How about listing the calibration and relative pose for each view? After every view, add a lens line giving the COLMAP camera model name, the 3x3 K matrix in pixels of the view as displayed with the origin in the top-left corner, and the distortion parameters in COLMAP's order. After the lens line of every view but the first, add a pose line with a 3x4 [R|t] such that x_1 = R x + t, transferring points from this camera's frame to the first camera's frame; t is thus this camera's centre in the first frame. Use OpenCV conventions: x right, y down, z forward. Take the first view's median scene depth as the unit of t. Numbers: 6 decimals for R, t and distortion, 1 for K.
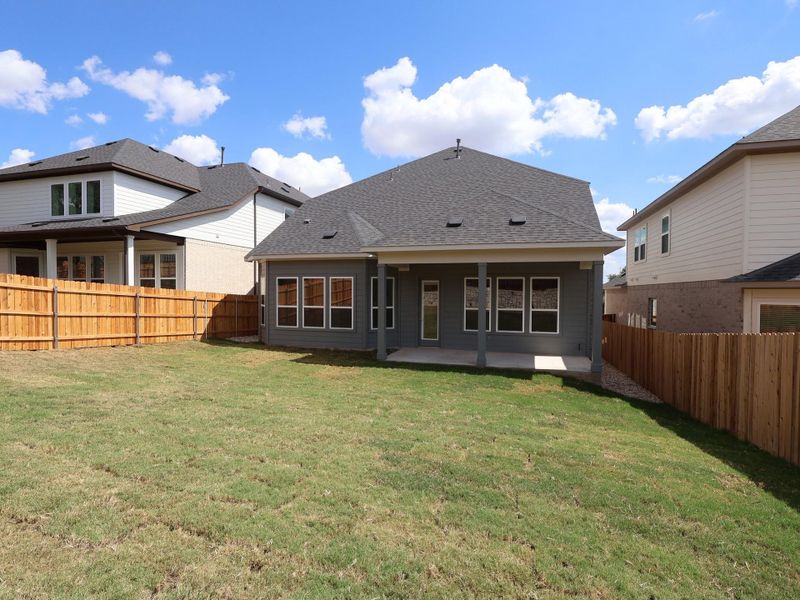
lens RADIAL K [[419.1, 0, 401.5], [0, 419.1, 300.6], [0, 0, 1]] dist [-0.001984, 0.001649]
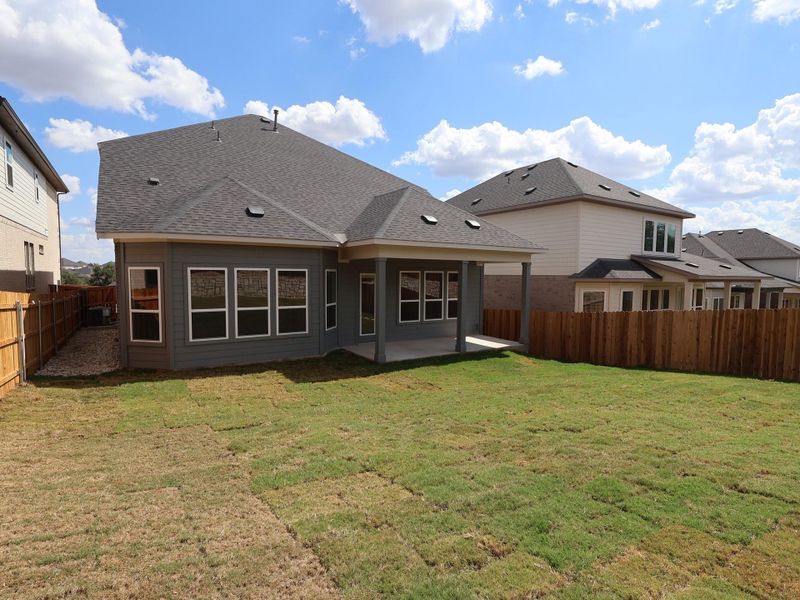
lens RADIAL K [[419.1, 0, 401.5], [0, 419.1, 300.6], [0, 0, 1]] dist [-0.001984, 0.001649]
pose [[0.644337, -0.047889, 0.763241, -0.622398], [0.012906, 0.998576, 0.051760, -0.034927], [-0.764633, -0.023500, 0.644037, 0.329453]]
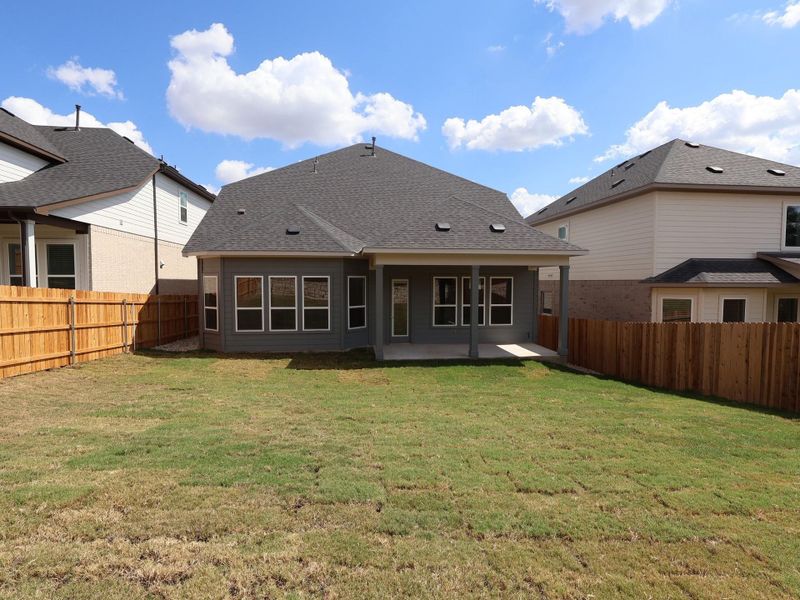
lens RADIAL K [[419.1, 0, 401.5], [0, 419.1, 300.6], [0, 0, 1]] dist [-0.001984, 0.001649]
pose [[0.915375, -0.024041, 0.401884, -0.351234], [0.013512, 0.999488, 0.029012, -0.025476], [-0.402375, -0.021127, 0.915231, 0.048372]]
